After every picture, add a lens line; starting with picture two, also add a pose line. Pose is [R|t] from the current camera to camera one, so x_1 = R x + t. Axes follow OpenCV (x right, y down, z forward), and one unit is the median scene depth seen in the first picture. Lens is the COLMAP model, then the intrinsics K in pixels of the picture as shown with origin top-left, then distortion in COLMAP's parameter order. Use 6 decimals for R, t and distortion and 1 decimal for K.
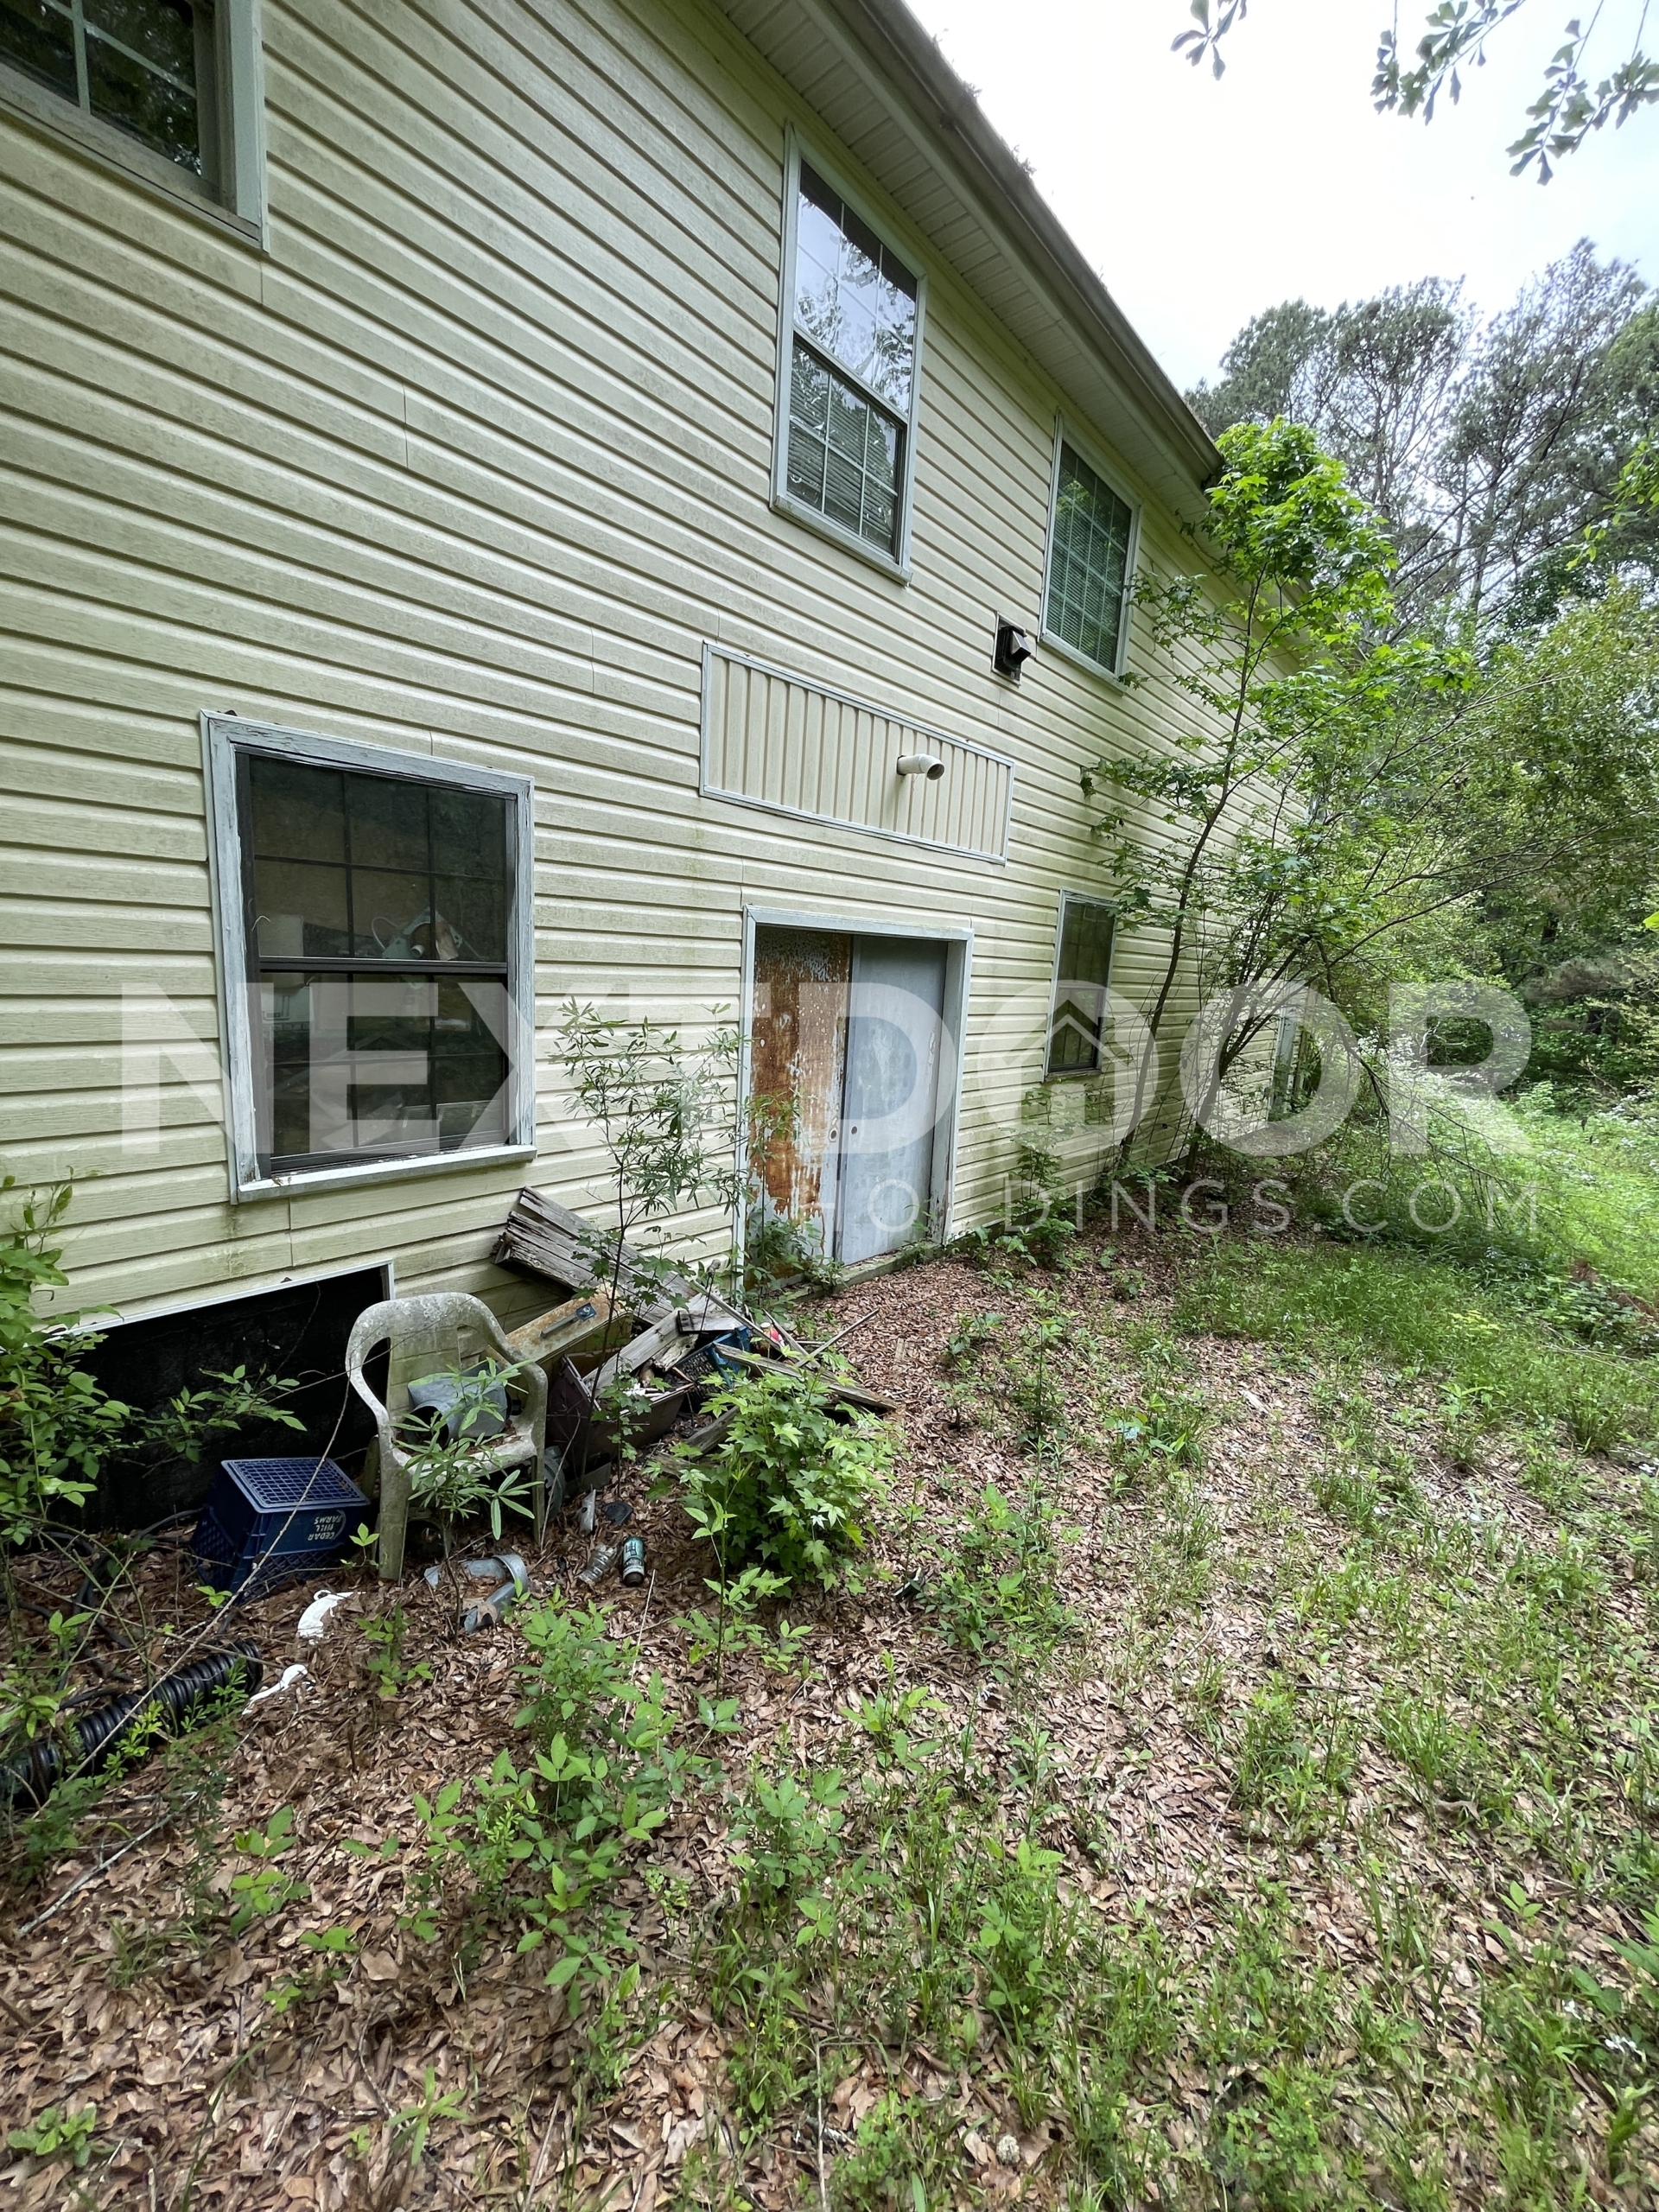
lens RADIAL K [[860.9, 0, 822.9], [0, 860.9, 1101.1], [0, 0, 1]] dist [-0.007446, 0.000348]
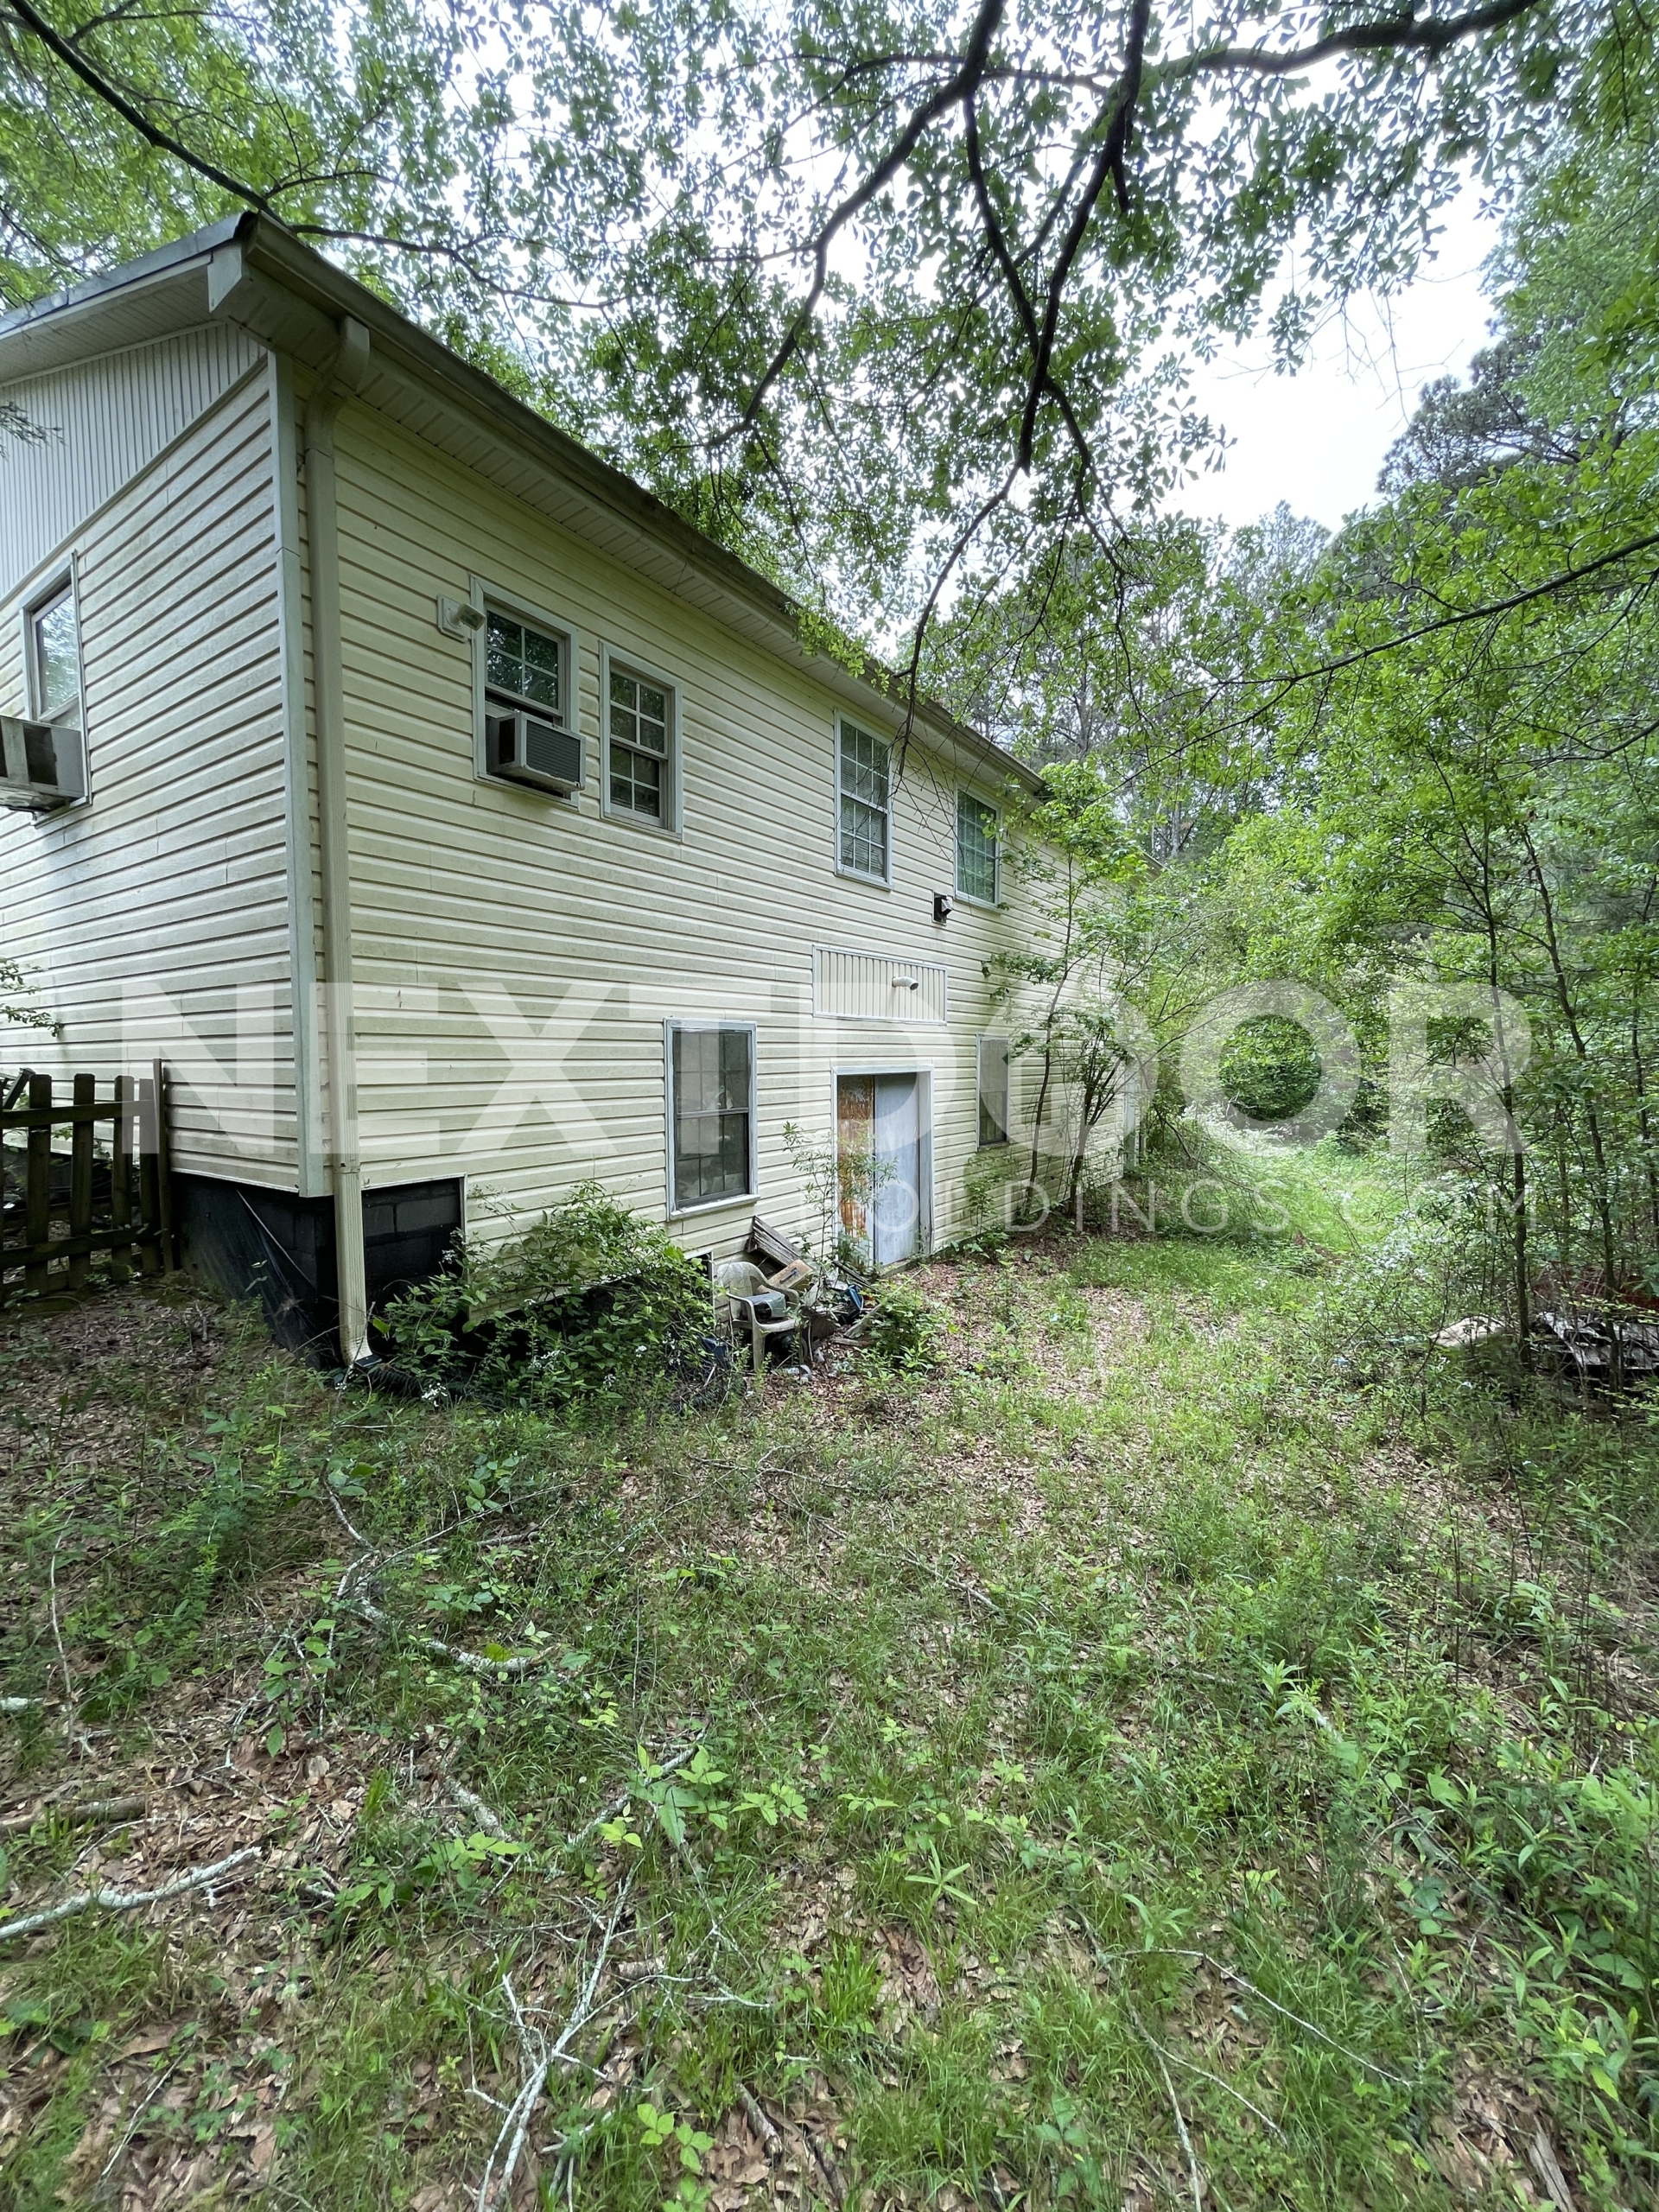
lens RADIAL K [[896.5, 0, 823.4], [0, 896.5, 1104.4], [0, 0, 1]] dist [0.015365, -0.005266]
pose [[0.987963, -0.069818, 0.138040, -0.321391], [0.084233, 0.991264, -0.101494, 0.047399], [-0.129748, 0.111900, 0.985213, -0.789884]]
